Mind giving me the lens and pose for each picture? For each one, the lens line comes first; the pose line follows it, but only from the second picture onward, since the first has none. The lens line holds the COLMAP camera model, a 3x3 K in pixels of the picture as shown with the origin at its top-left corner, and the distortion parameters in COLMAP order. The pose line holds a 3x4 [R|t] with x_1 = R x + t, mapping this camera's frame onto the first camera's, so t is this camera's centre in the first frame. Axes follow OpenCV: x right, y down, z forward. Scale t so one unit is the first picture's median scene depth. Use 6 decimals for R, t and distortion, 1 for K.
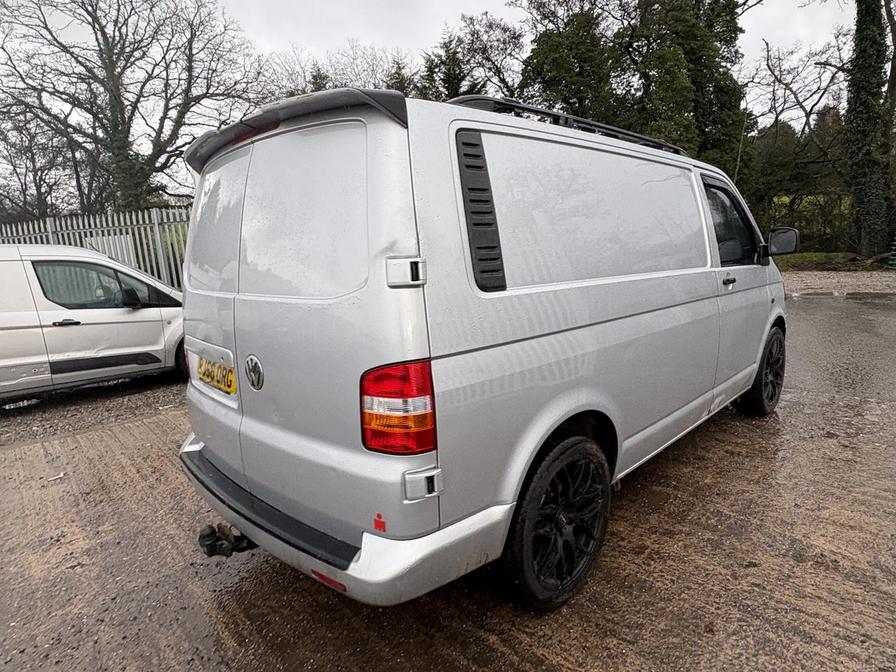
lens RADIAL K [[531.1, 0, 447.8], [0, 531.1, 338.7], [0, 0, 1]] dist [0.003057, -0.000325]
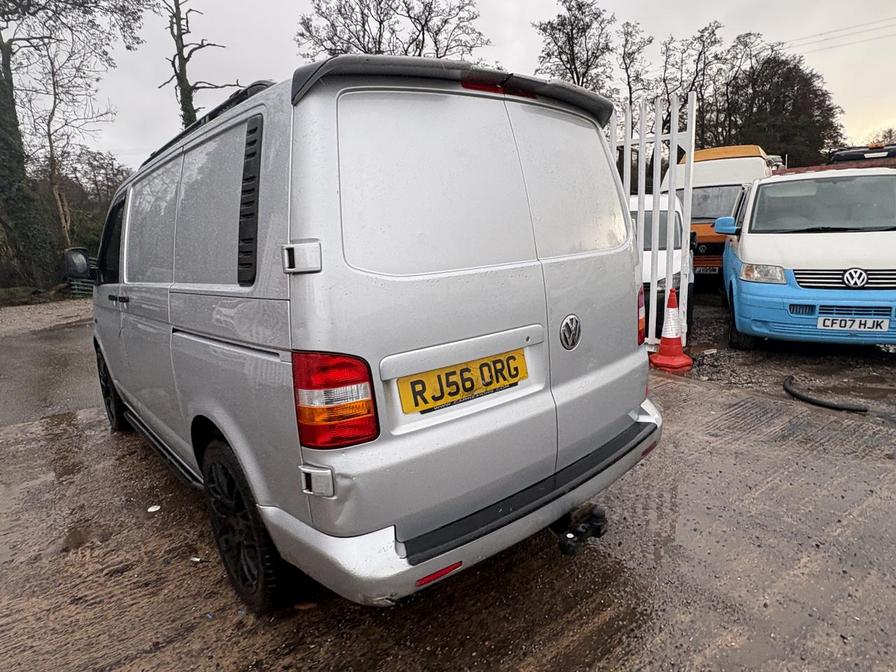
lens RADIAL K [[531.1, 0, 448.5], [0, 531.1, 331.0], [0, 0, 1]] dist [0.003057, -0.000325]
pose [[0.087173, -0.146041, 0.985430, -0.131239], [0.238191, 0.963560, 0.121728, -0.011197], [-0.967298, 0.224109, 0.118782, 0.104751]]
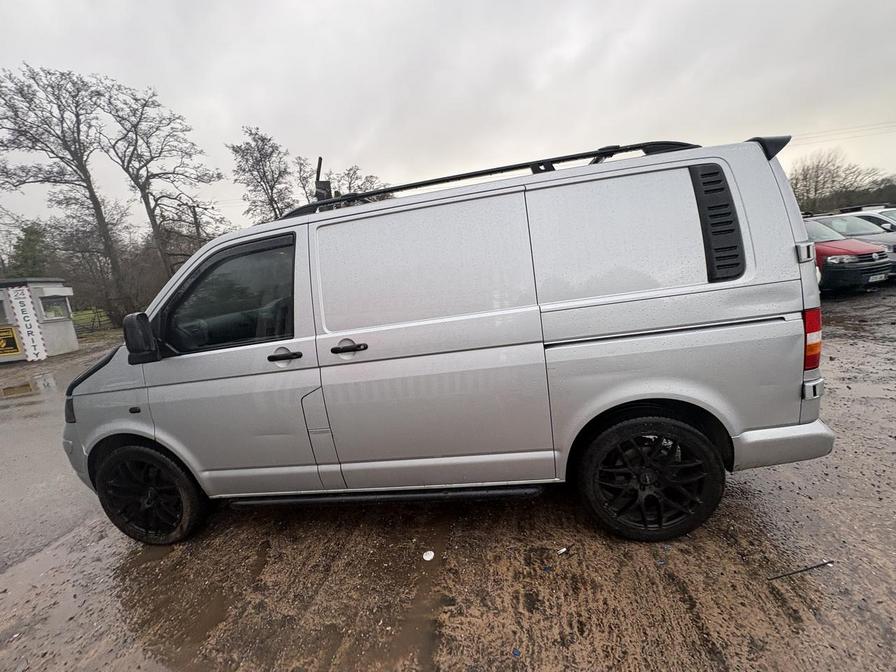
lens RADIAL K [[356.4, 0, 449.5], [0, 356.4, 335.1], [0, 0, 1]] dist [0.000342, -0.000257]
pose [[-0.591762, -0.028338, 0.805614, -0.079052], [0.288222, 0.925880, 0.244281, -0.040699], [-0.752825, 0.376752, -0.539733, 0.235290]]
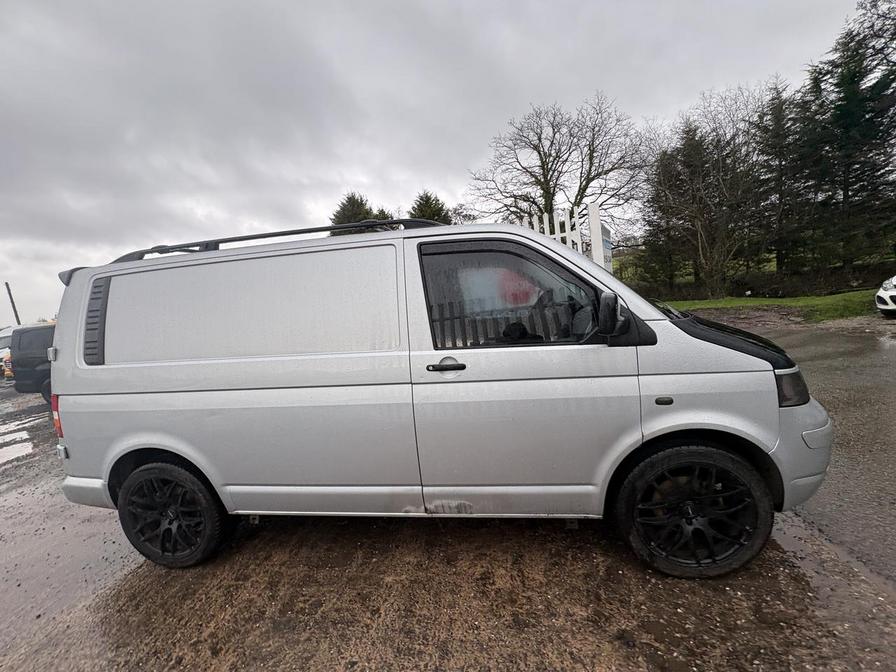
lens RADIAL K [[356.4, 0, 449.0], [0, 356.4, 337.4], [0, 0, 1]] dist [0.000342, -0.000257]
pose [[0.591764, 0.084352, -0.801686, 0.151361], [-0.073260, 0.996022, 0.050723, -0.028539], [0.802775, 0.028716, 0.595590, 0.104812]]
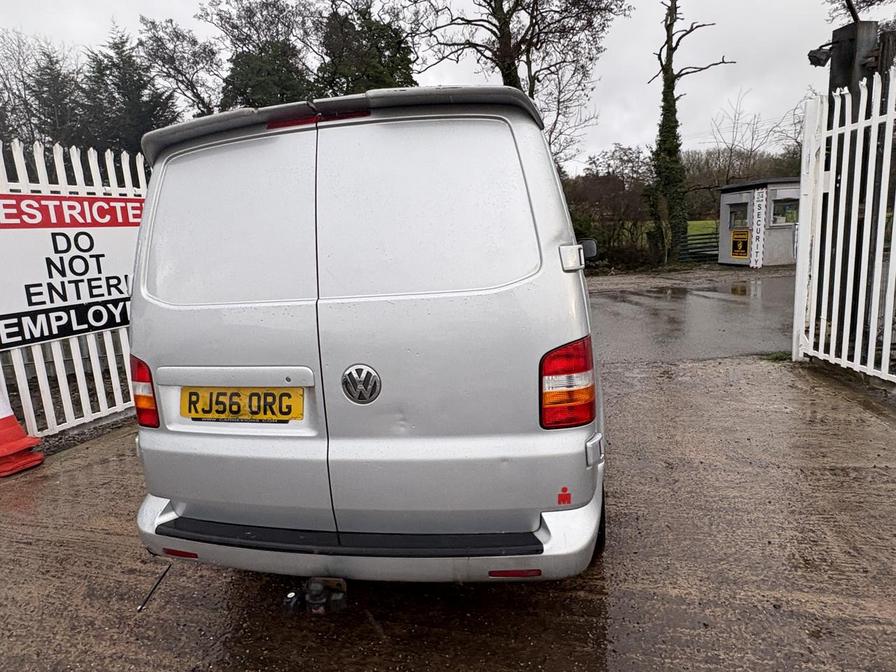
lens RADIAL K [[531.1, 0, 450.8], [0, 531.1, 332.0], [0, 0, 1]] dist [0.003057, -0.000325]
pose [[0.838029, -0.094379, 0.537401, -0.066849], [0.126124, 0.991759, -0.022504, 0.001576], [-0.530848, 0.086638, 0.843027, 0.016200]]
